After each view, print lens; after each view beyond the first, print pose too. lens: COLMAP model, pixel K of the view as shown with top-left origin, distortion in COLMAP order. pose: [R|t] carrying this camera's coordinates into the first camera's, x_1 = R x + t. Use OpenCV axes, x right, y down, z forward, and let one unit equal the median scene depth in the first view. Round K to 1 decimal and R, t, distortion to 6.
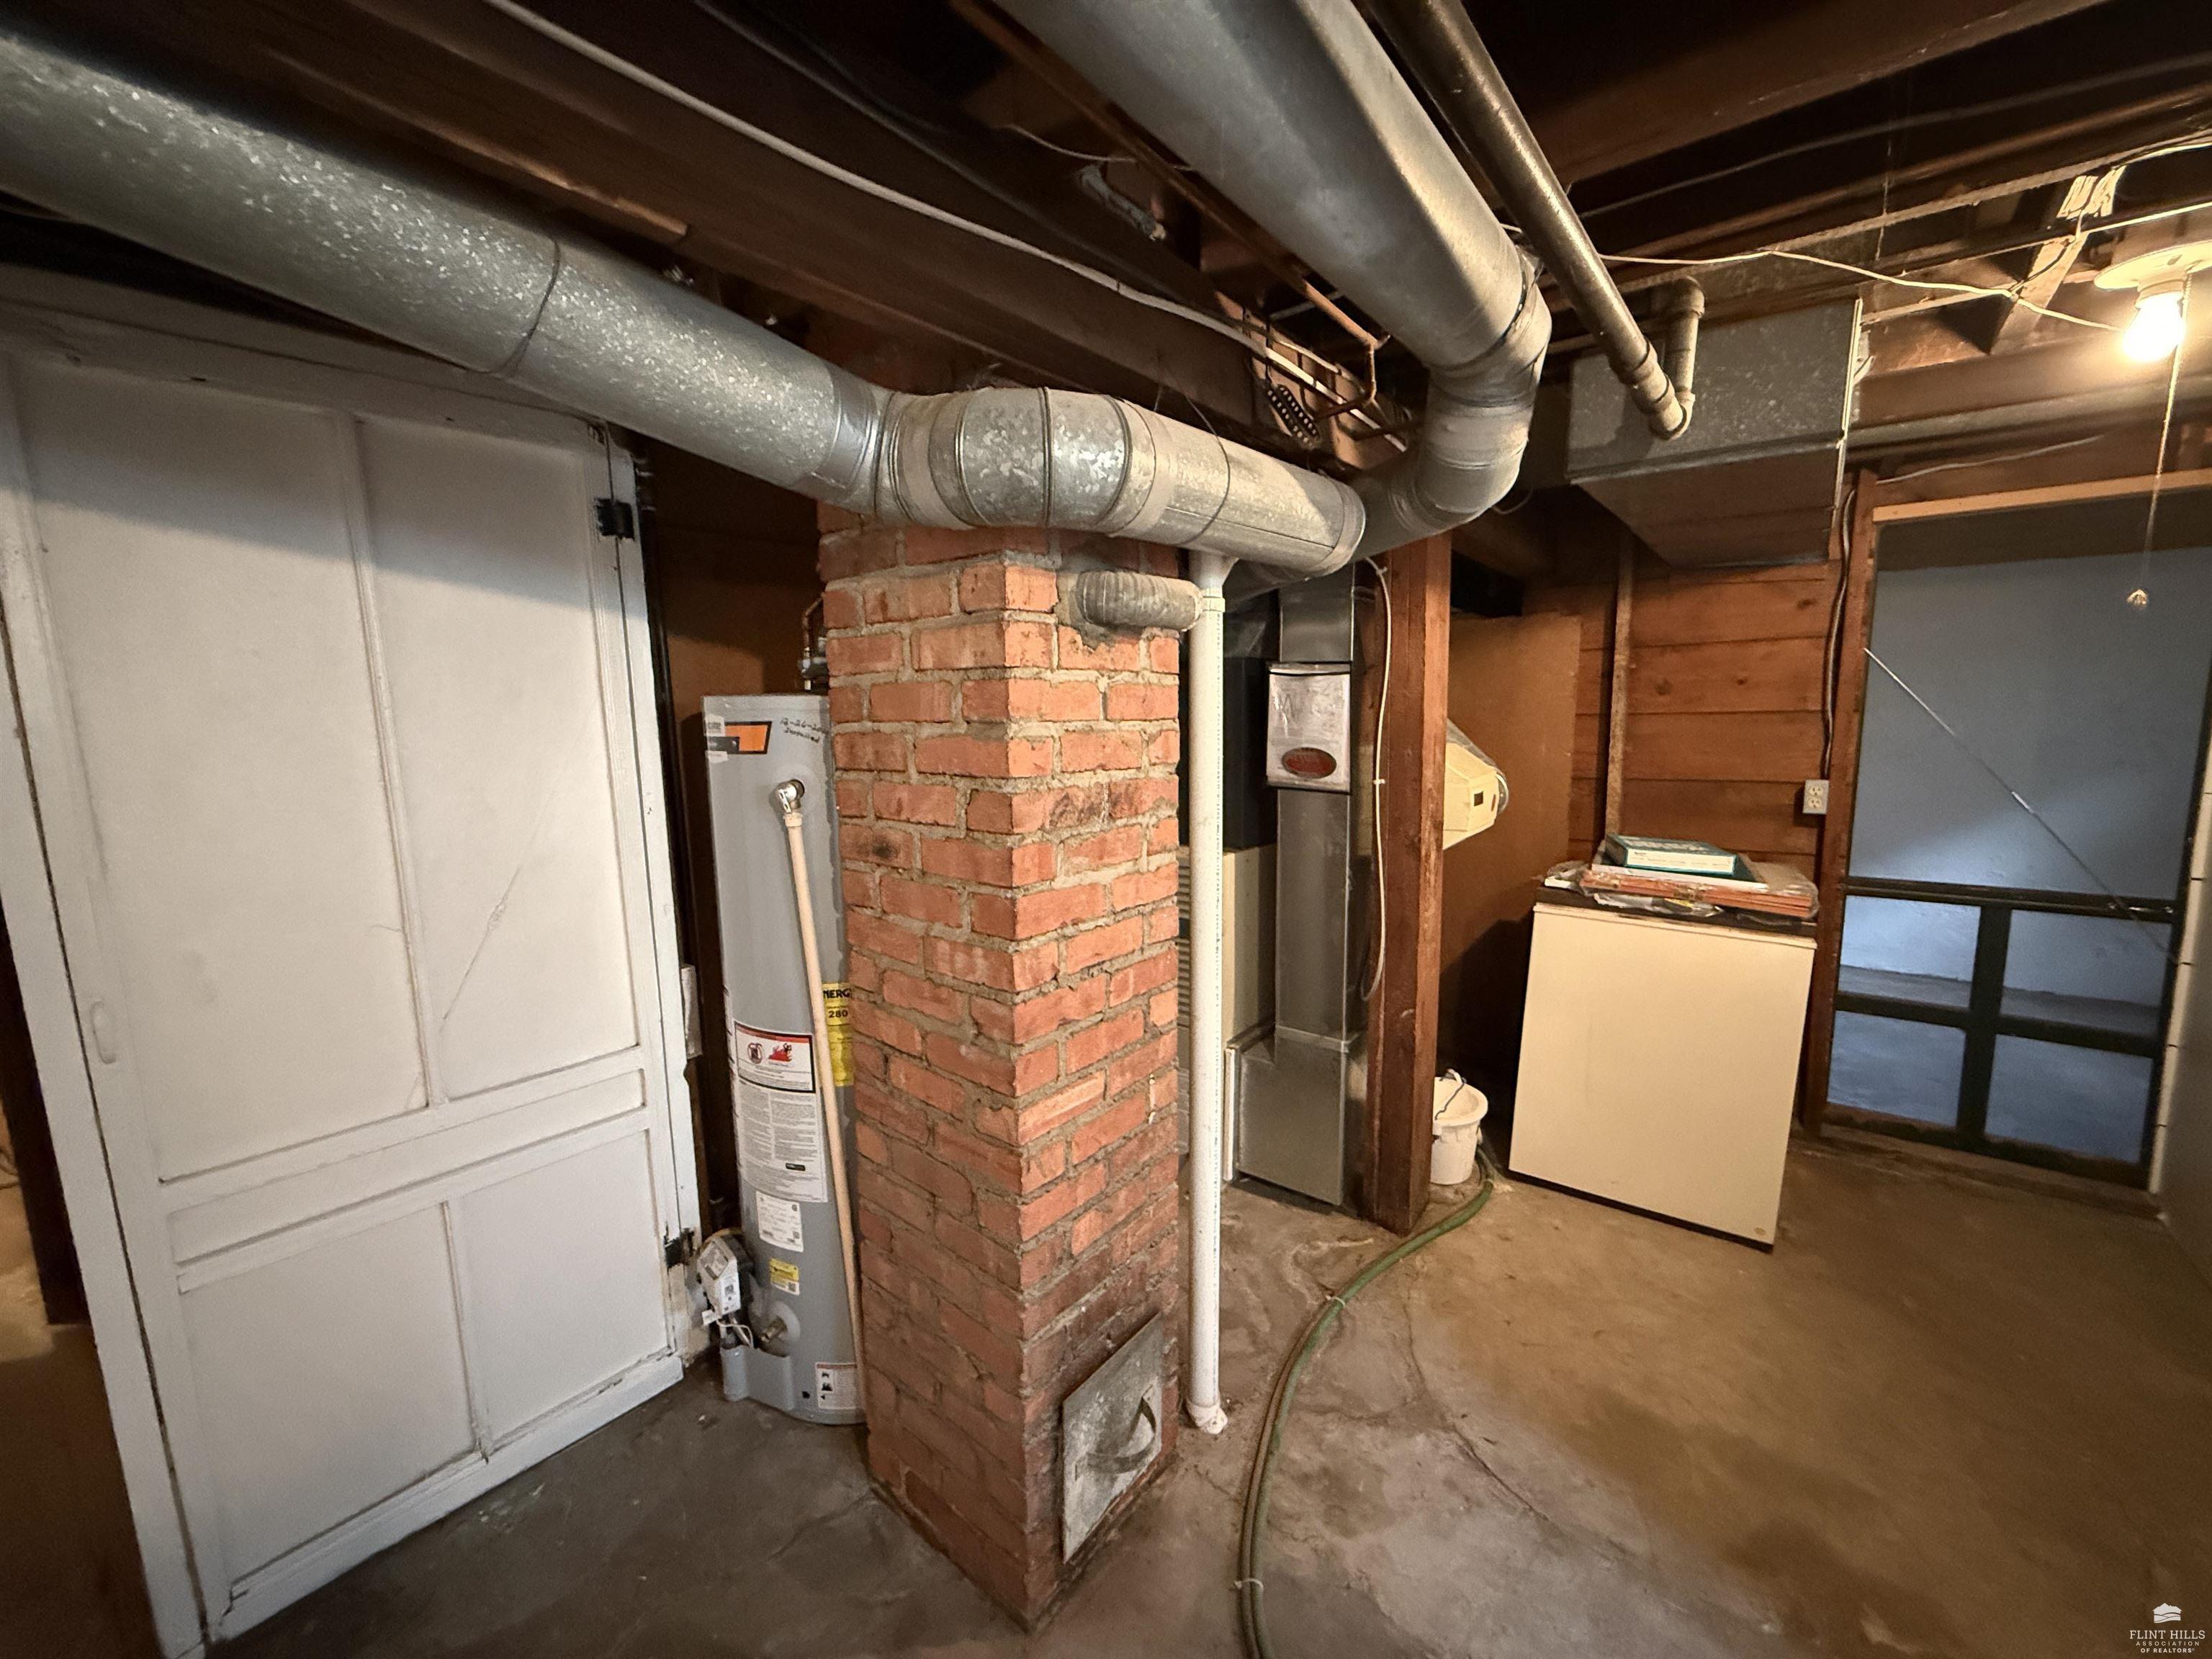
lens RADIAL K [[885.7, 0, 1086.0], [0, 885.7, 827.4], [0, 0, 1]] dist [-0.003034, -0.000356]
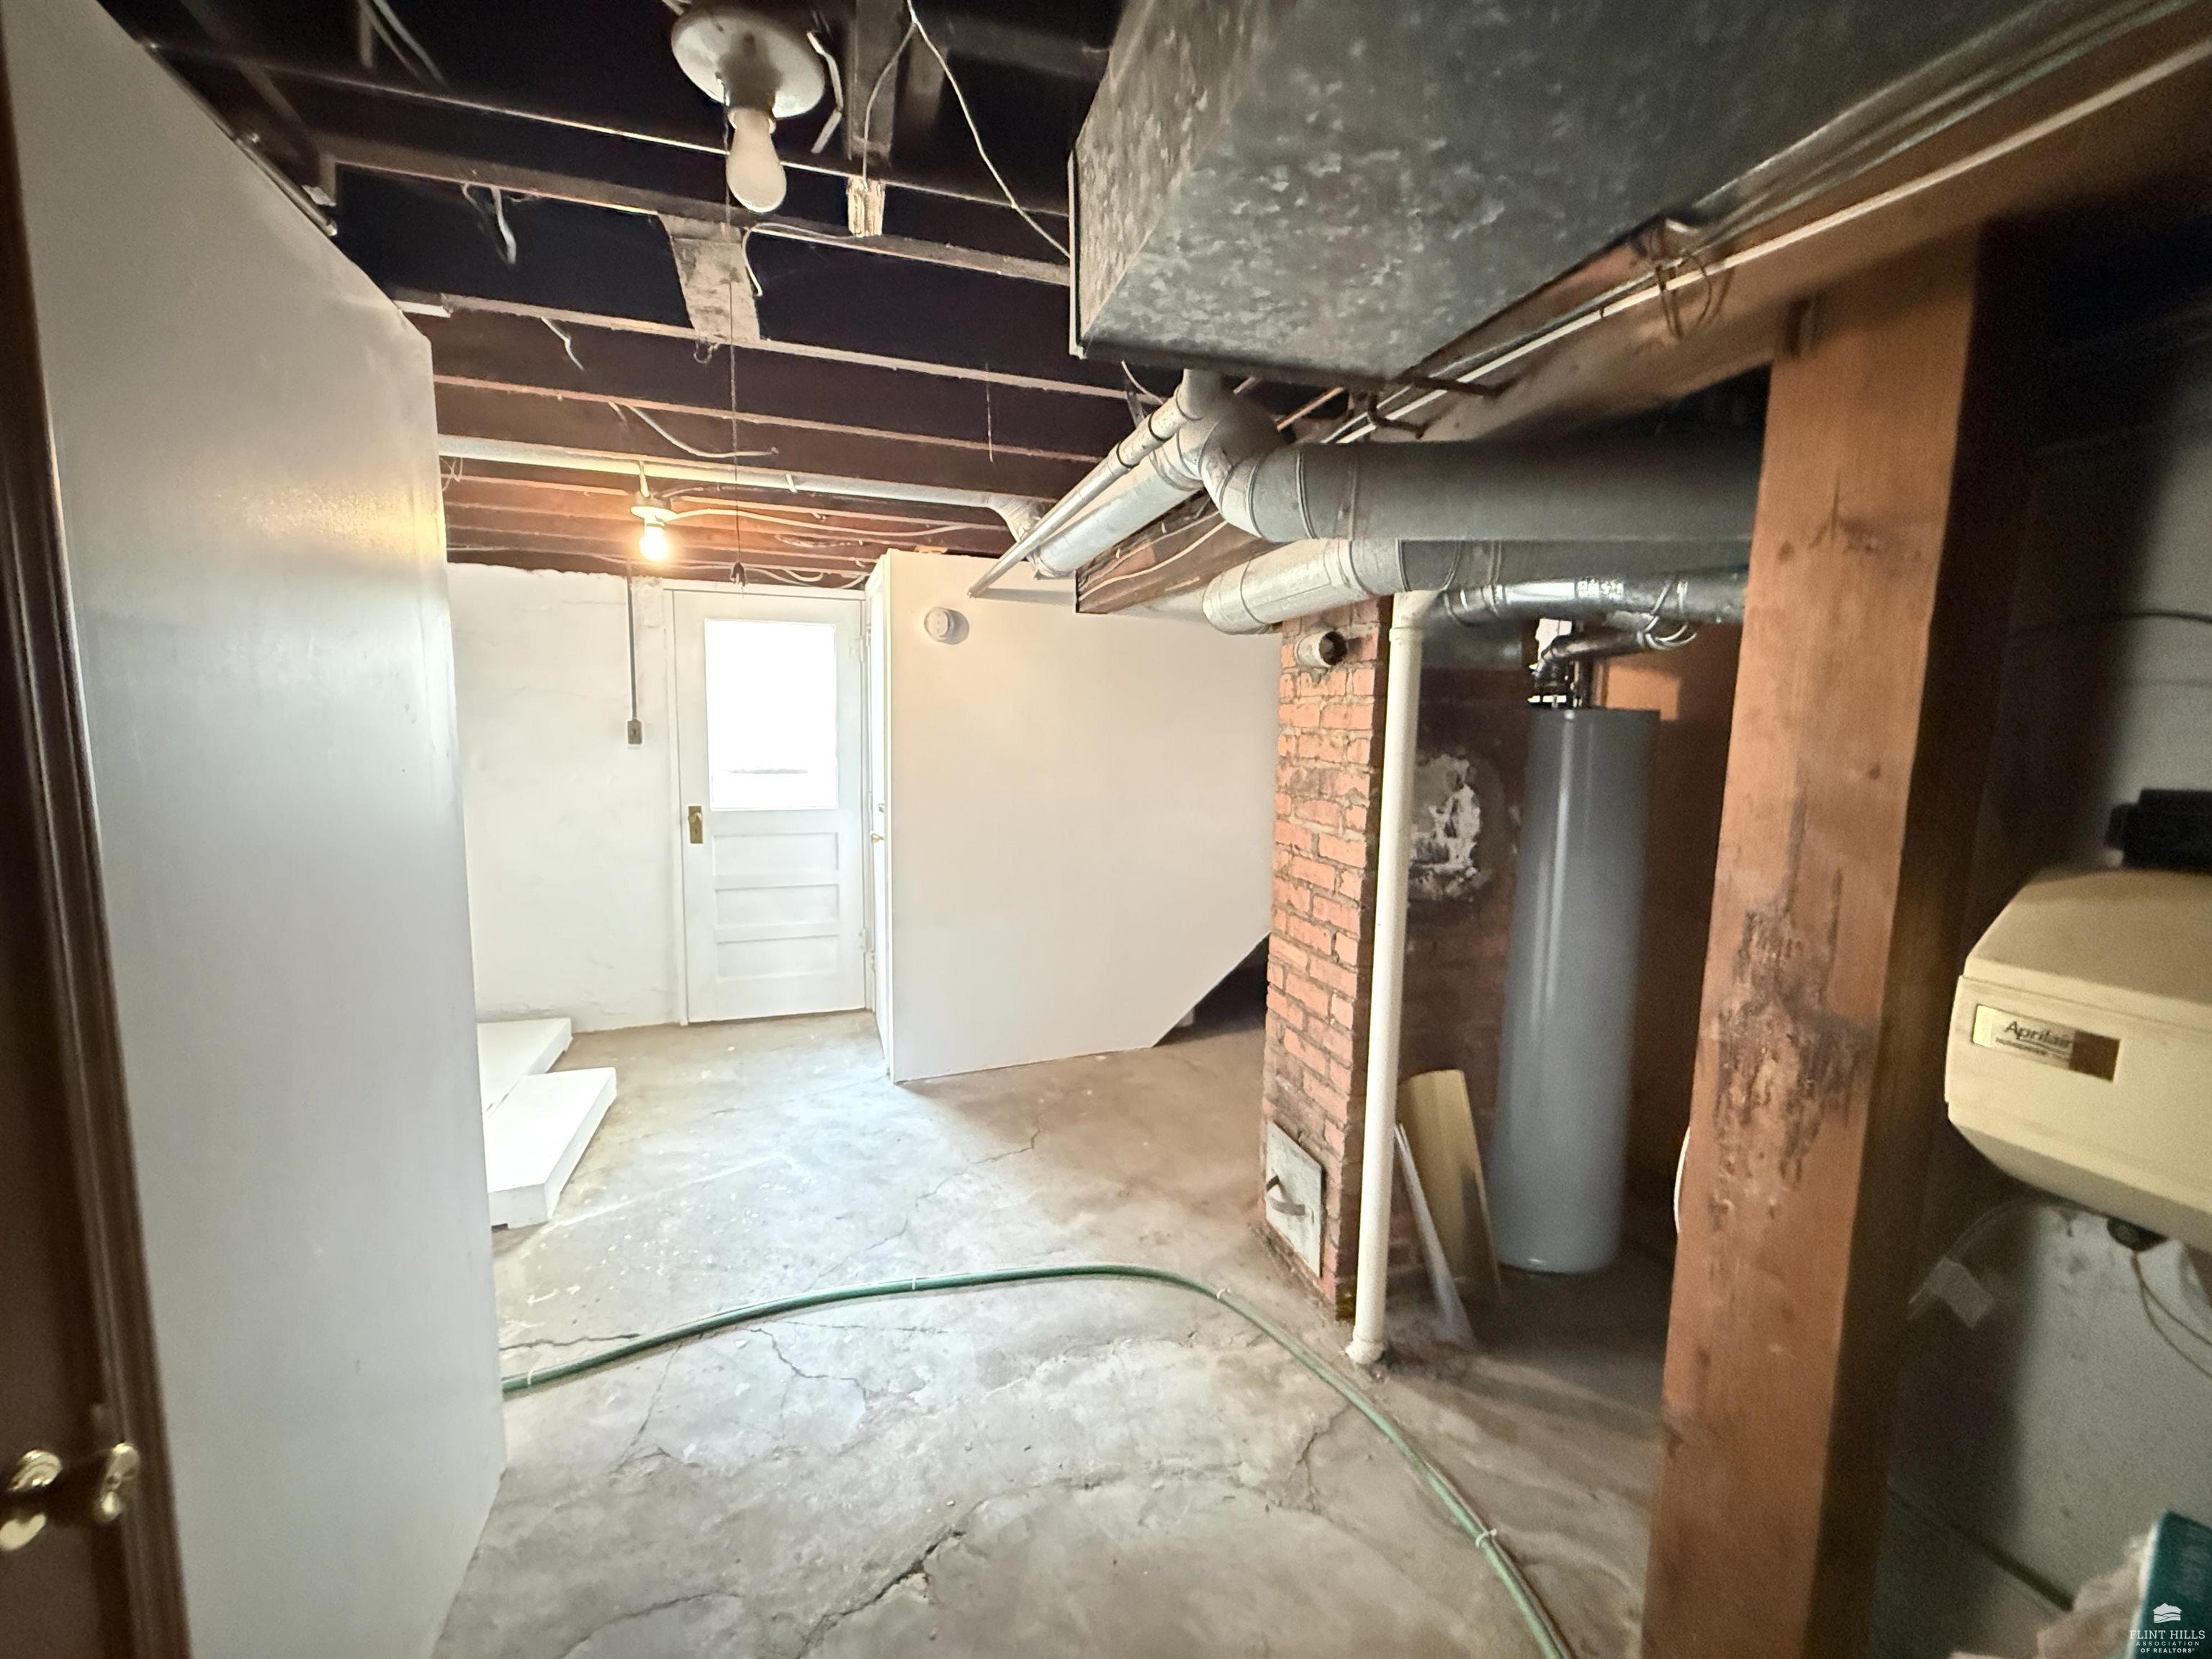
lens RADIAL K [[885.7, 0, 1097.3], [0, 885.7, 831.0], [0, 0, 1]] dist [-0.003034, -0.000356]
pose [[-0.549097, 0.106029, -0.829005, 1.459232], [-0.123875, 0.970639, 0.206193, -0.205306], [0.826527, 0.215913, -0.519841, 1.435170]]
